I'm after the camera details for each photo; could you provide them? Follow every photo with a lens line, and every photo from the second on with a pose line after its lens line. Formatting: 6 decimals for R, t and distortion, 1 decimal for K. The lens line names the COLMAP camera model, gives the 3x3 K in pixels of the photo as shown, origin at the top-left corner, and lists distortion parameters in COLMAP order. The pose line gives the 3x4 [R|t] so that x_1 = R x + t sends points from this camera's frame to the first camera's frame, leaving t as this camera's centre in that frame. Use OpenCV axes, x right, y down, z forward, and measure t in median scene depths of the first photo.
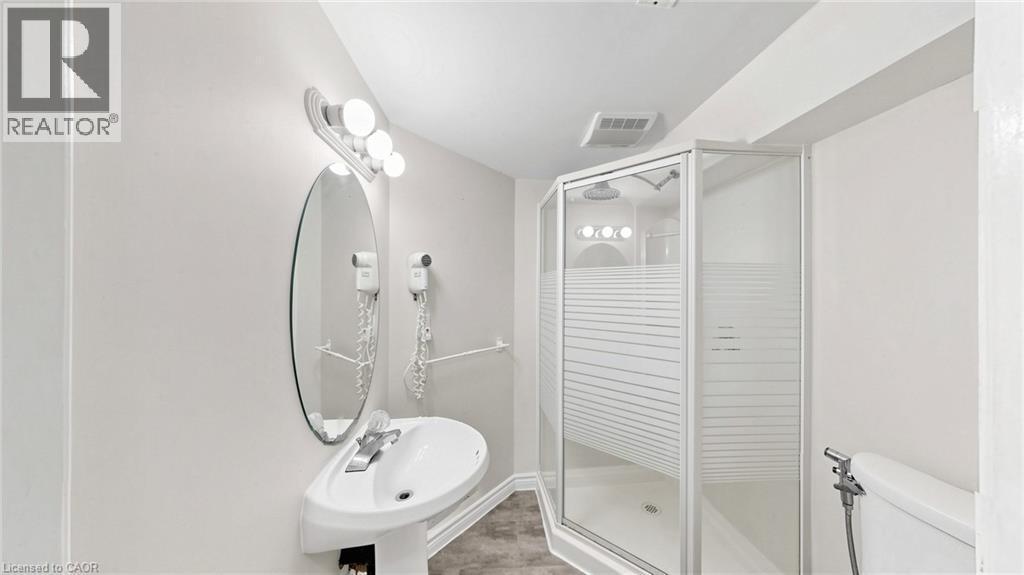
lens RADIAL K [[302.8, 0, 514.8], [0, 302.8, 289.1], [0, 0, 1]] dist [0.000289, -0.000015]
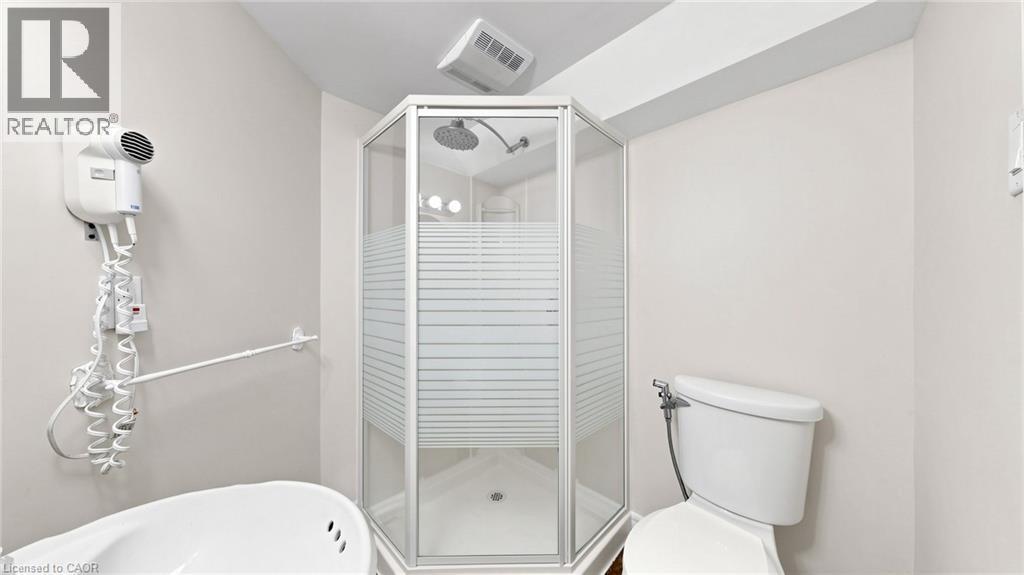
lens RADIAL K [[302.8, 0, 514.8], [0, 302.8, 289.1], [0, 0, 1]] dist [0.000289, -0.000015]
pose [[0.765143, -0.004604, 0.643843, -0.151880], [0.001169, 0.999983, 0.005761, 0.106198], [-0.643859, -0.003655, 0.765136, 0.302441]]
